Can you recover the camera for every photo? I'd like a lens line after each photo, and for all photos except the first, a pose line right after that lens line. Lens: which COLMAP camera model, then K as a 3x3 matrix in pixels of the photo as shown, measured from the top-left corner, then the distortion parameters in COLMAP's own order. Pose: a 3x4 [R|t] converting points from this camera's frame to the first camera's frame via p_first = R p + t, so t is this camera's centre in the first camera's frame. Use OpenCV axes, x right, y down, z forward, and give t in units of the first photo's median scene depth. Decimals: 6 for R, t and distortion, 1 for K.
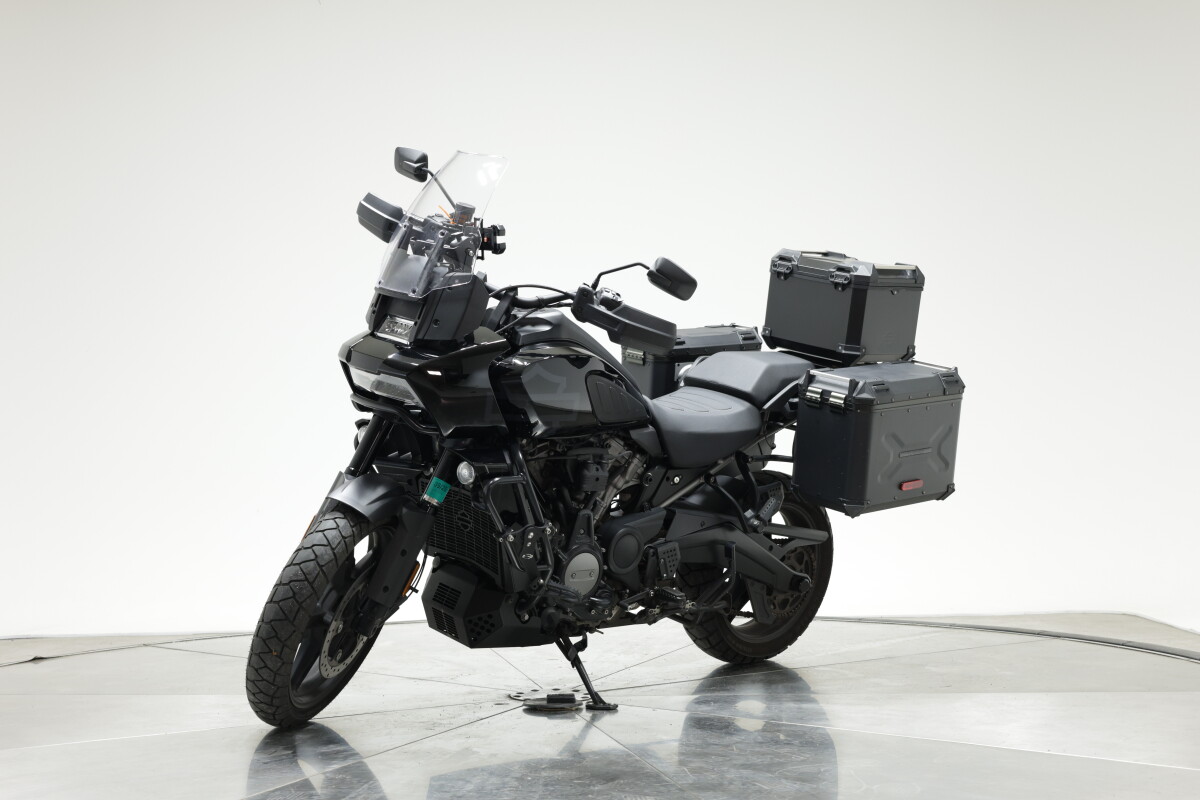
lens RADIAL K [[1625.7, 0, 600.0], [0, 1625.7, 400.0], [0, 0, 1]] dist [0.011724, -0.021050]
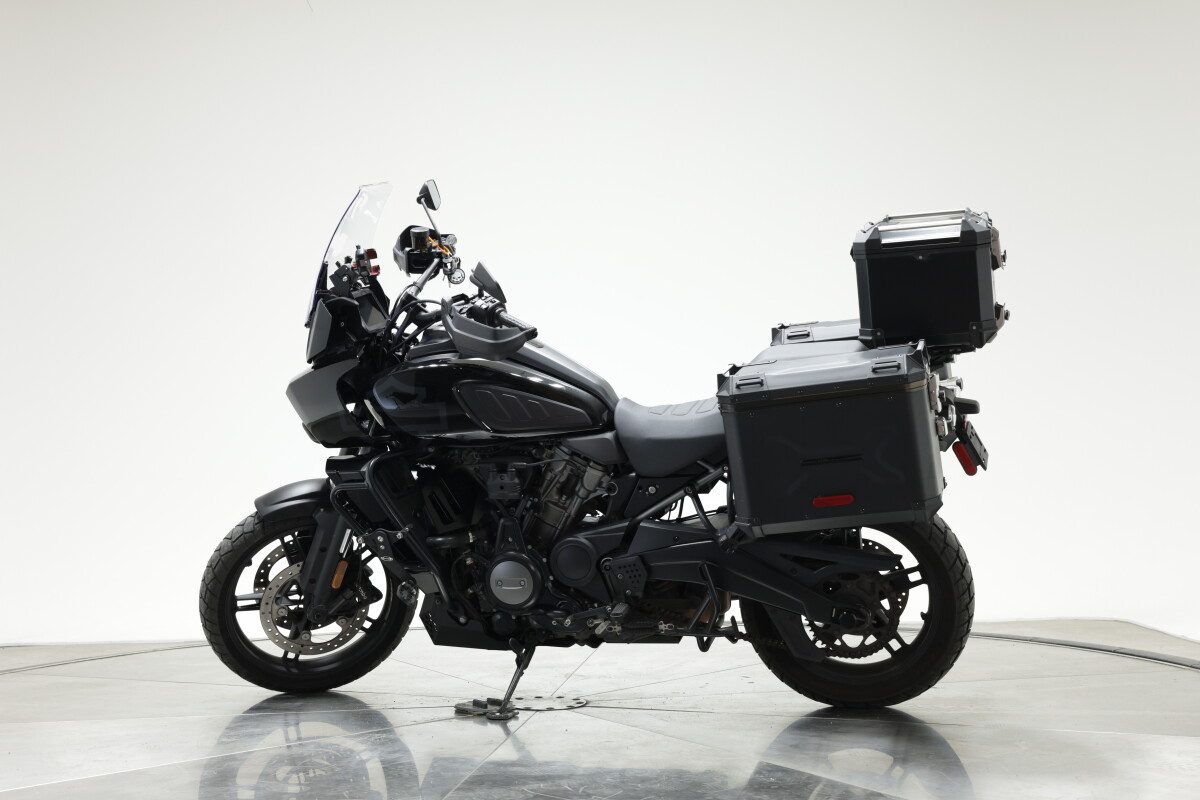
lens RADIAL K [[1625.7, 0, 600.0], [0, 1625.7, 400.0], [0, 0, 1]] dist [0.011724, -0.021050]
pose [[0.562422, -0.031403, -0.826254, 0.836931], [0.027368, 0.999438, -0.019356, 0.015780], [0.826397, -0.011726, 0.562966, 0.478131]]
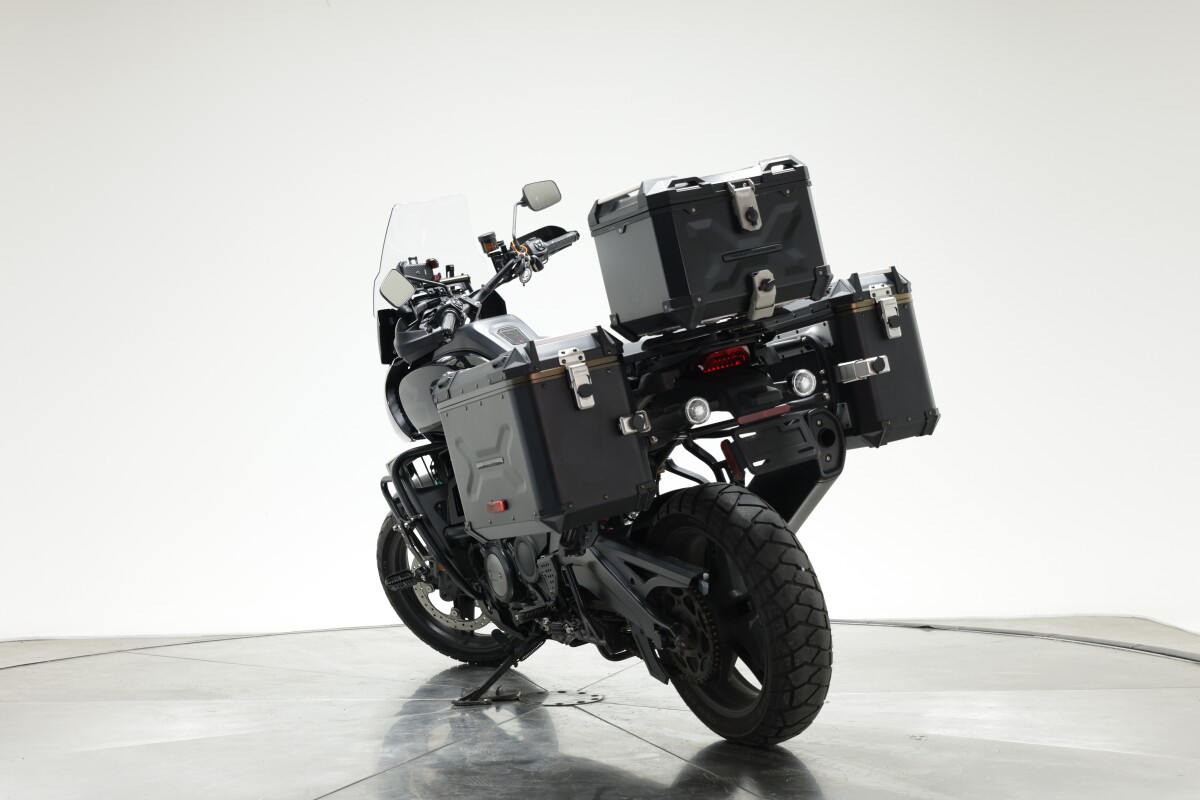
lens RADIAL K [[1625.7, 0, 600.0], [0, 1625.7, 400.0], [0, 0, 1]] dist [0.011724, -0.021050]
pose [[-0.237818, -0.017711, -0.971148, 0.957325], [0.037059, 0.998940, -0.027293, 0.027125], [0.970603, -0.042480, -0.236909, 1.294016]]
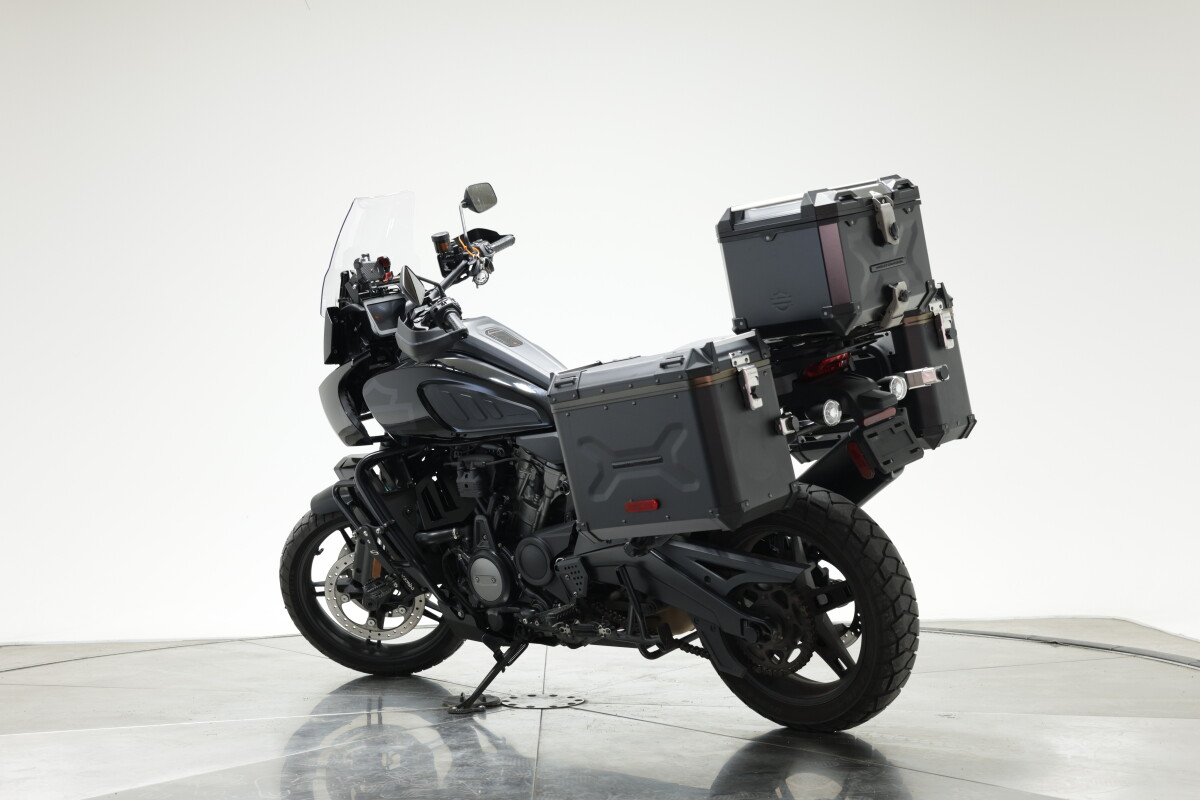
lens RADIAL K [[1625.7, 0, 600.0], [0, 1625.7, 400.0], [0, 0, 1]] dist [0.011724, -0.021050]
pose [[0.110067, -0.027367, -0.993547, 0.991592], [0.034138, 0.999135, -0.023739, 0.021782], [0.993338, -0.031305, 0.110906, 0.949472]]
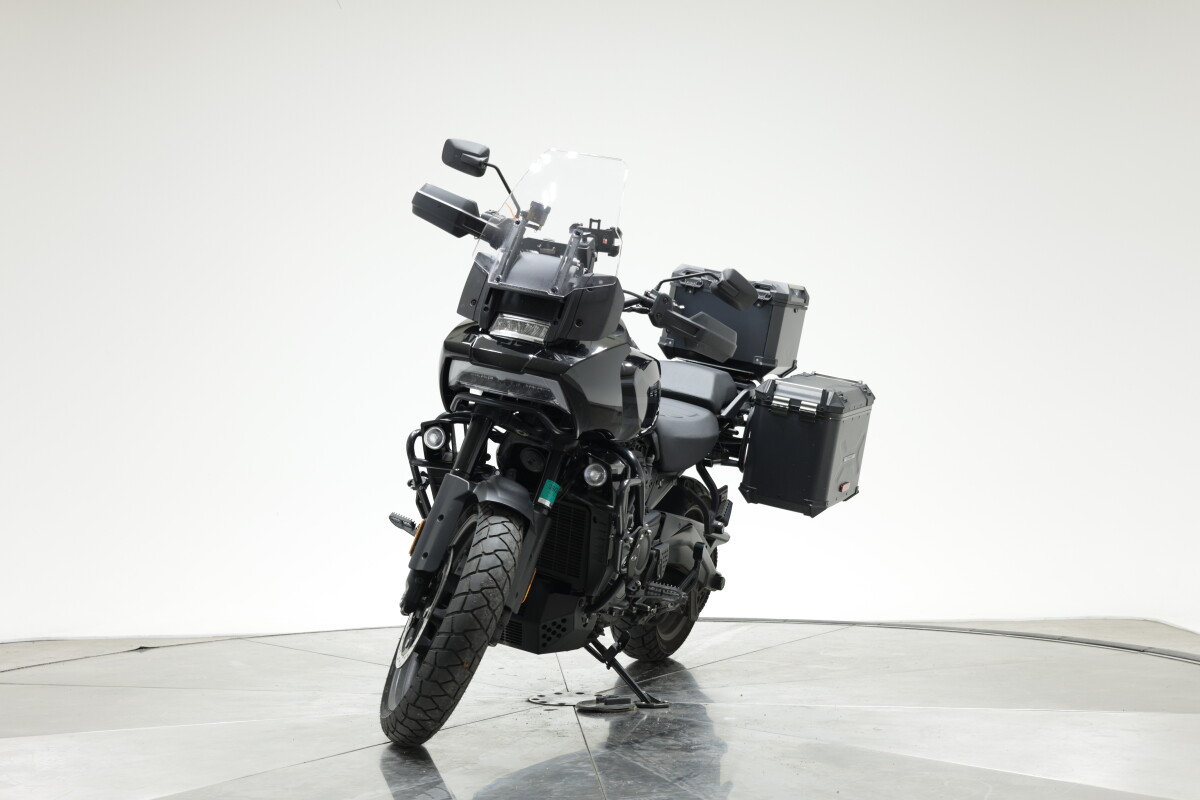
lens RADIAL K [[1625.7, 0, 600.0], [0, 1625.7, 400.0], [0, 0, 1]] dist [0.011724, -0.021050]
pose [[0.891424, 0.019456, 0.452752, -0.478582], [-0.015772, 0.999805, -0.011911, 0.009667], [-0.452895, 0.003477, 0.891557, 0.102680]]
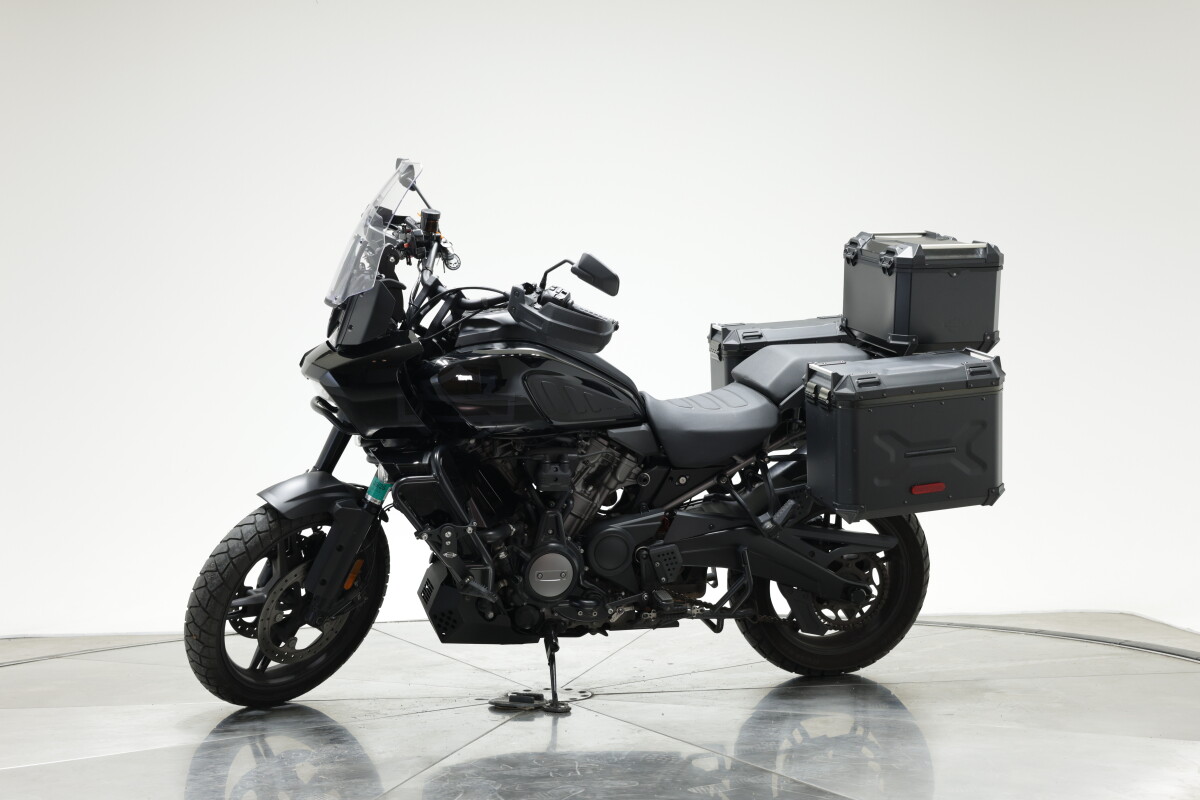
lens RADIAL K [[1587.1, 0, 600.0], [0, 1587.1, 400.0], [0, 0, 1]] dist [-0.004051, -0.009395]
pose [[0.902729, -0.012877, -0.430016, 0.429268], [0.014458, 0.999895, 0.000409, 0.000357], [0.429966, -0.006587, 0.902821, 0.135158]]
